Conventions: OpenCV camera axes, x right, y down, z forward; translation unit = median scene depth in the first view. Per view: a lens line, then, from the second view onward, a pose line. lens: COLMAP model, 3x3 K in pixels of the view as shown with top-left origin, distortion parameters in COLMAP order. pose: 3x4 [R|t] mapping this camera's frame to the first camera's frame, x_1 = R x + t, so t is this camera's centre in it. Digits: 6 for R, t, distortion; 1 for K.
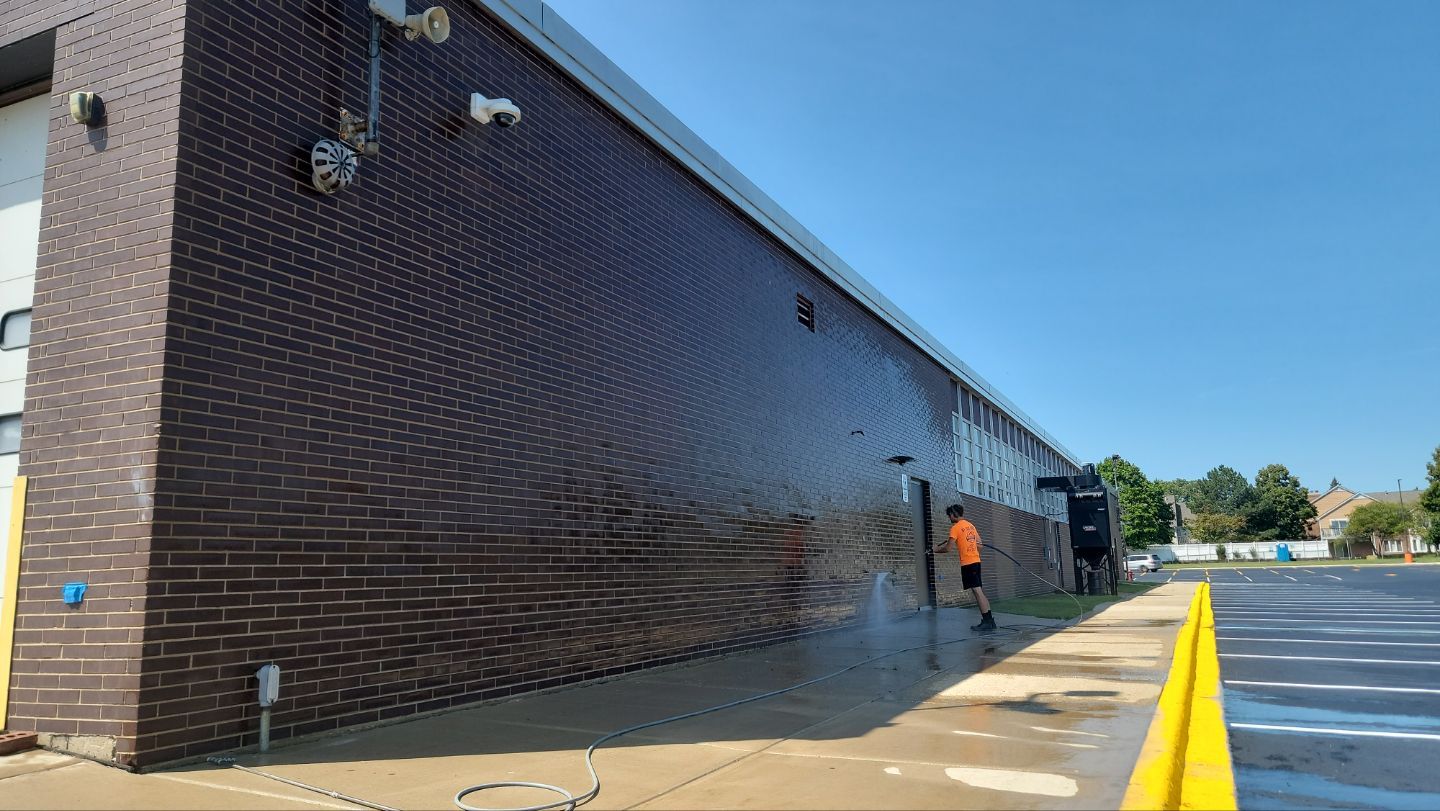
lens RADIAL K [[1028.3, 0, 720.0], [0, 1028.3, 405.5], [0, 0, 1]] dist [-0.000463, 0.050988]
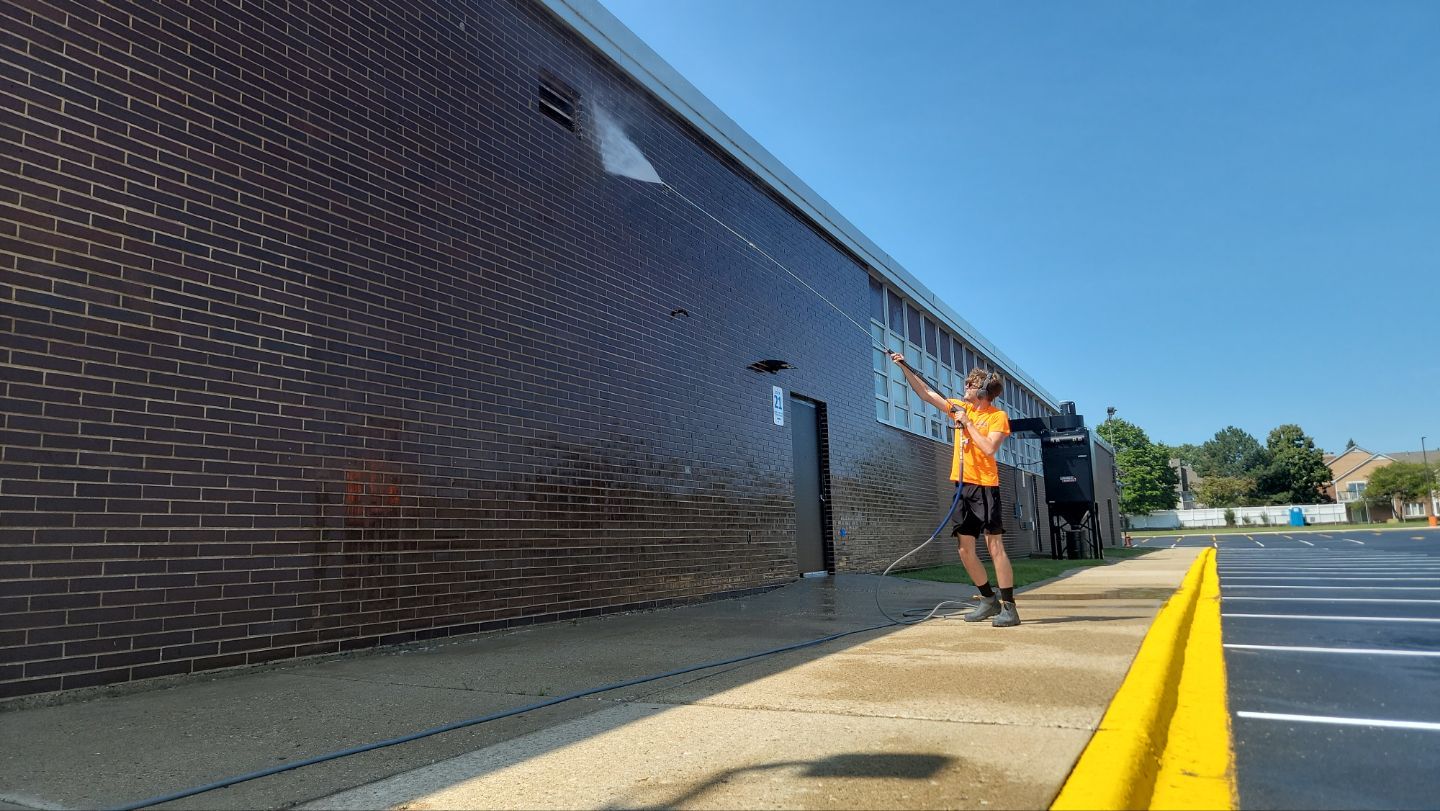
lens RADIAL K [[1011.6, 0, 714.1], [0, 1011.6, 409.7], [0, 0, 1]] dist [0.044575, -0.003472]
pose [[0.999827, -0.011233, -0.014825, 0.030340], [0.011637, 0.999556, 0.027443, 0.013139], [0.014510, -0.027611, 0.999513, 0.062567]]
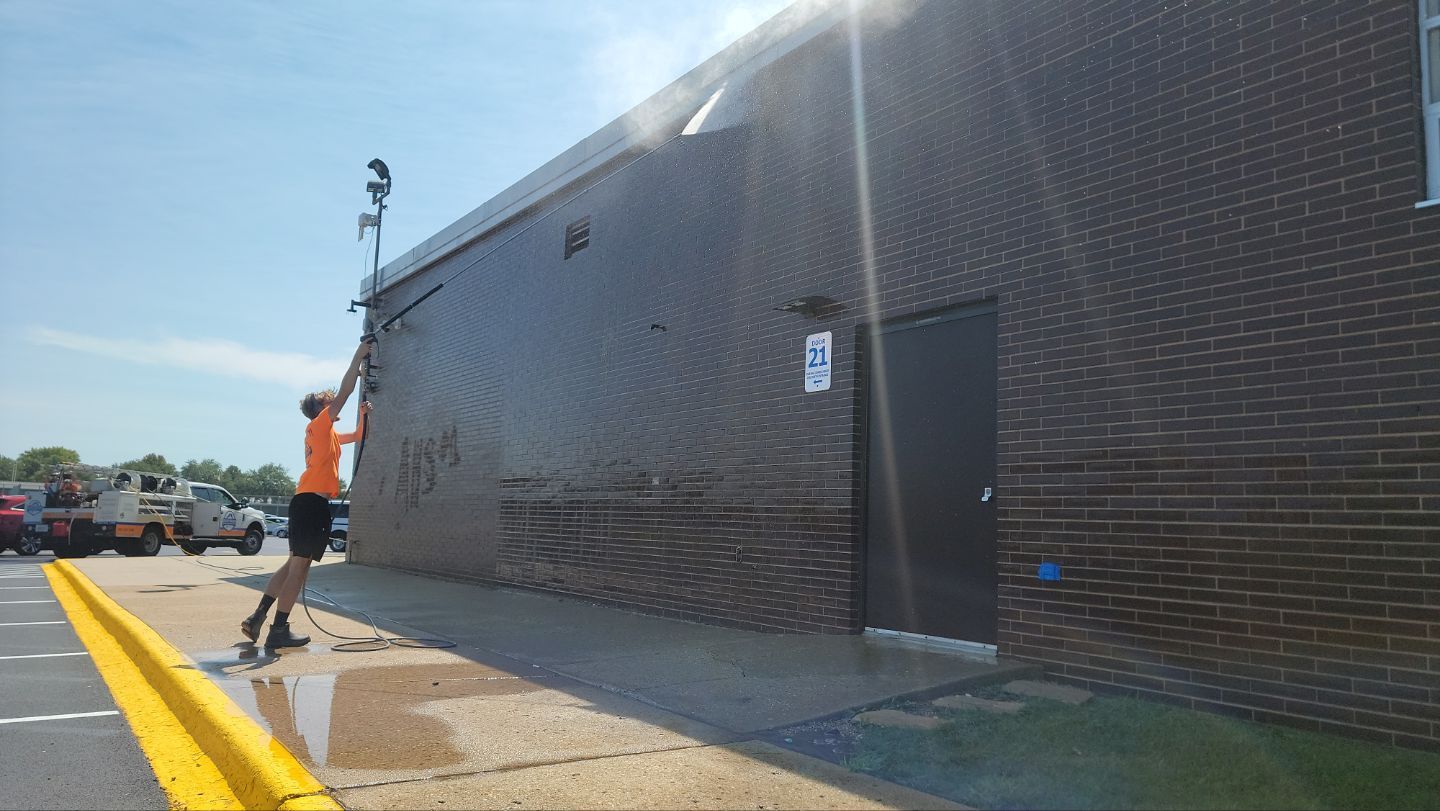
lens RADIAL K [[1013.0, 0, 693.9], [0, 1013.0, 414.9], [0, 0, 1]] dist [0.055842, 0.000522]
pose [[-0.524313, -0.090339, -0.846720, 0.123146], [0.113114, 0.978156, -0.174405, 0.036637], [0.843980, -0.187218, -0.502641, 0.242341]]
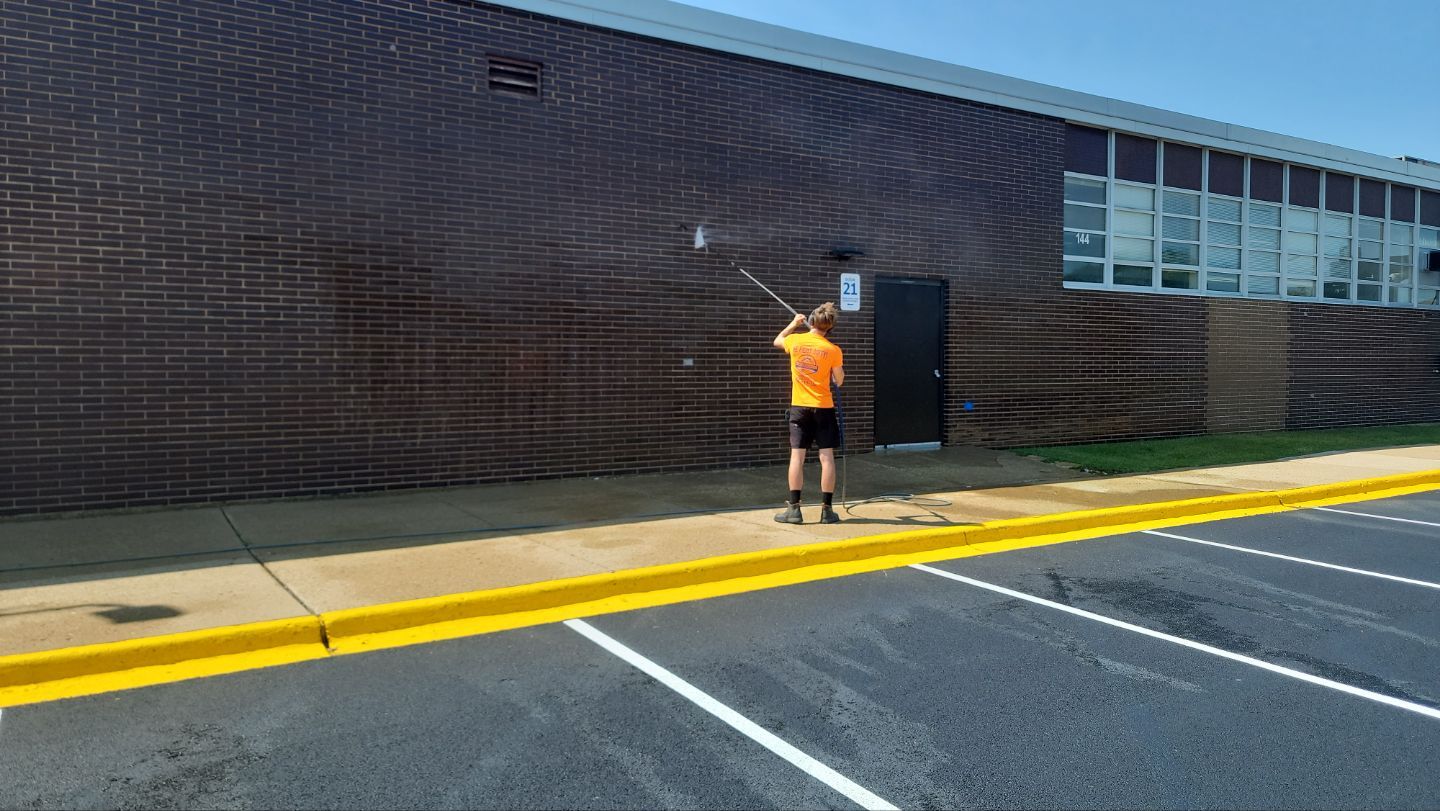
lens RADIAL K [[1011.6, 0, 714.1], [0, 1011.6, 409.7], [0, 0, 1]] dist [0.044575, -0.003472]
pose [[0.847002, 0.052650, -0.528976, 0.101852], [0.062444, 0.978340, 0.197363, 0.002523], [0.527910, -0.200198, 0.825368, 0.064732]]
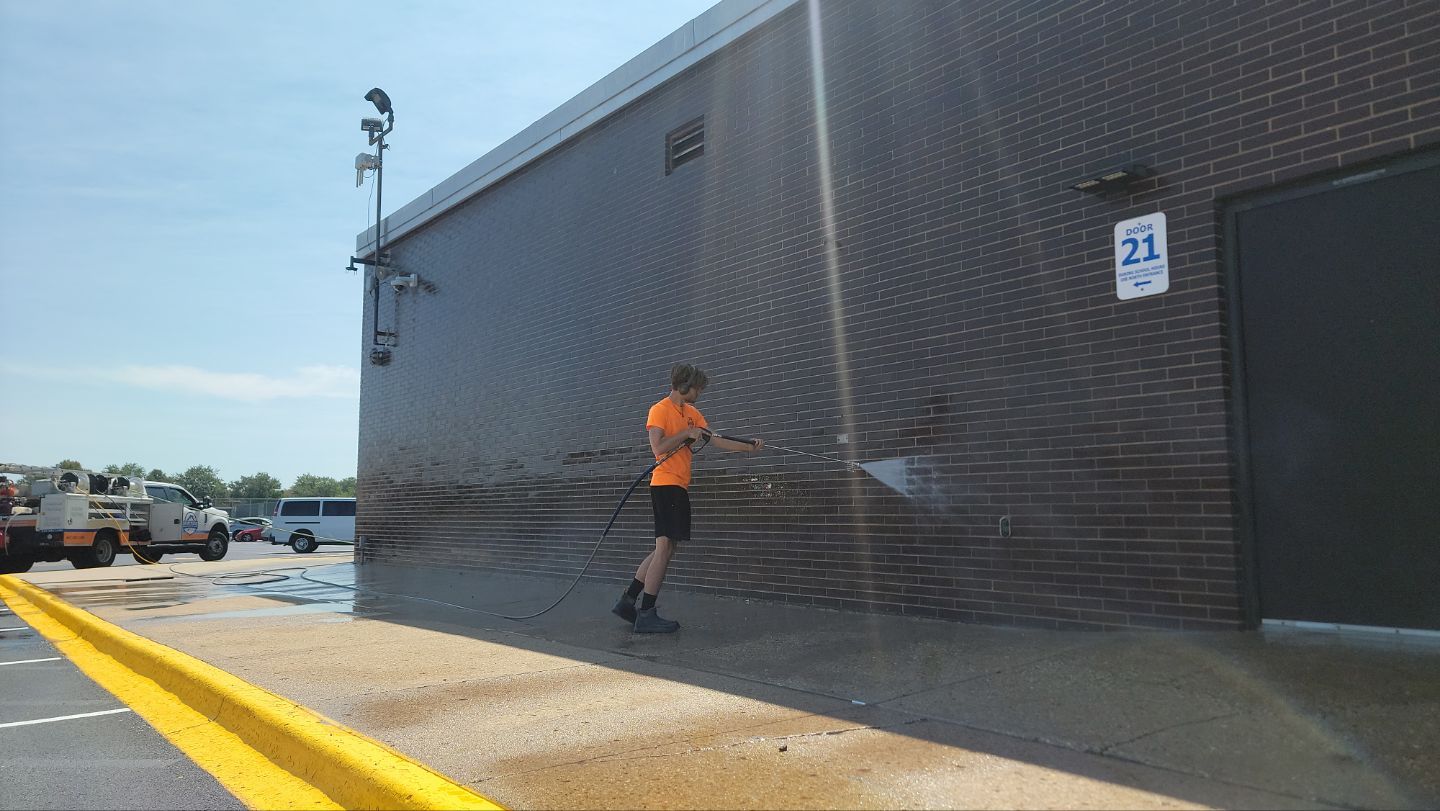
lens RADIAL K [[1011.6, 0, 714.1], [0, 1011.6, 409.7], [0, 0, 1]] dist [0.044575, -0.003472]
pose [[-0.460014, -0.063528, -0.885636, 0.111182], [0.160657, 0.975019, -0.153388, 0.032681], [0.873256, -0.212844, -0.438316, 0.208318]]
